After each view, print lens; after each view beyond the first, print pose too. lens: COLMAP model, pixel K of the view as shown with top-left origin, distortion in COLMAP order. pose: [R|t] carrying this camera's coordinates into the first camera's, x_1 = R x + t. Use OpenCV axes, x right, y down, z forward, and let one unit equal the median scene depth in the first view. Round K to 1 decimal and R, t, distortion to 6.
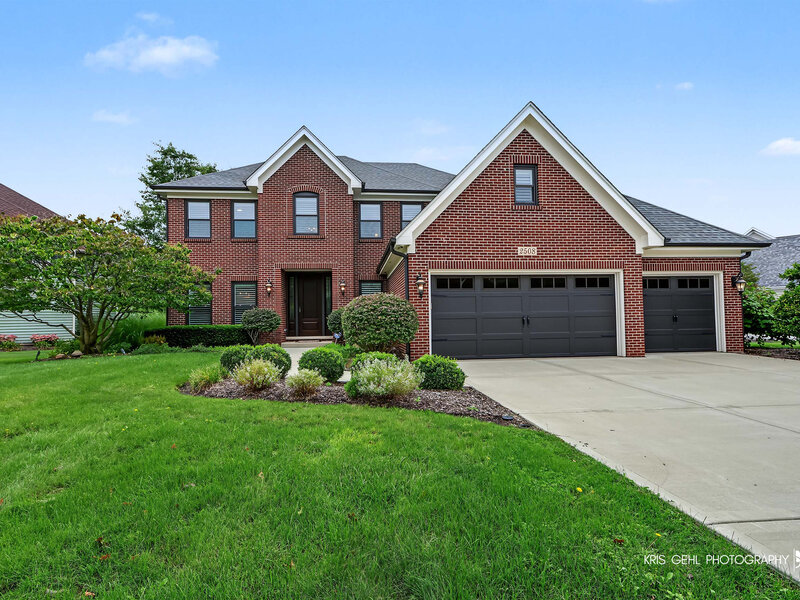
lens RADIAL K [[417.1, 0, 396.6], [0, 417.1, 296.2], [0, 0, 1]] dist [0.021157, 0.000547]
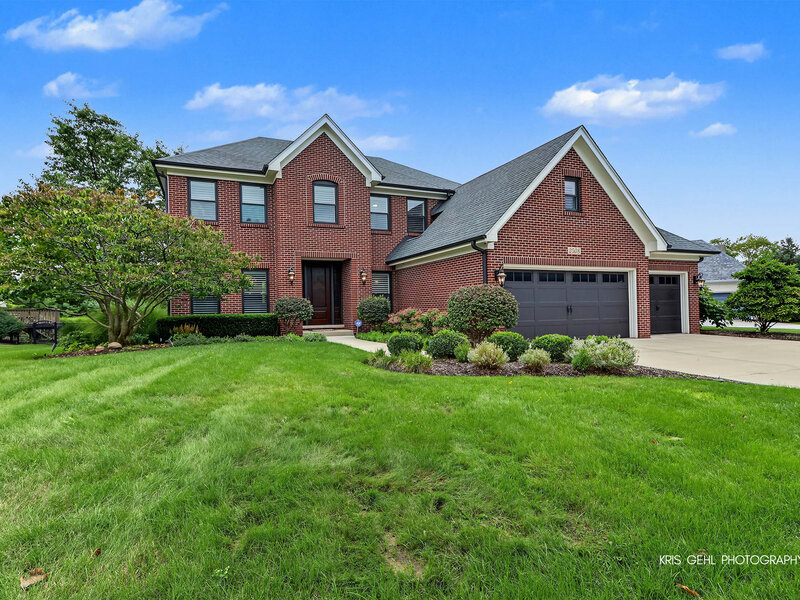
lens RADIAL K [[417.1, 0, 396.6], [0, 417.1, 296.2], [0, 0, 1]] dist [0.021157, 0.000547]
pose [[0.964796, 0.009734, 0.262820, -0.427189], [-0.015351, 0.999695, 0.019326, 0.005427], [-0.262552, -0.022680, 0.964651, -0.019065]]
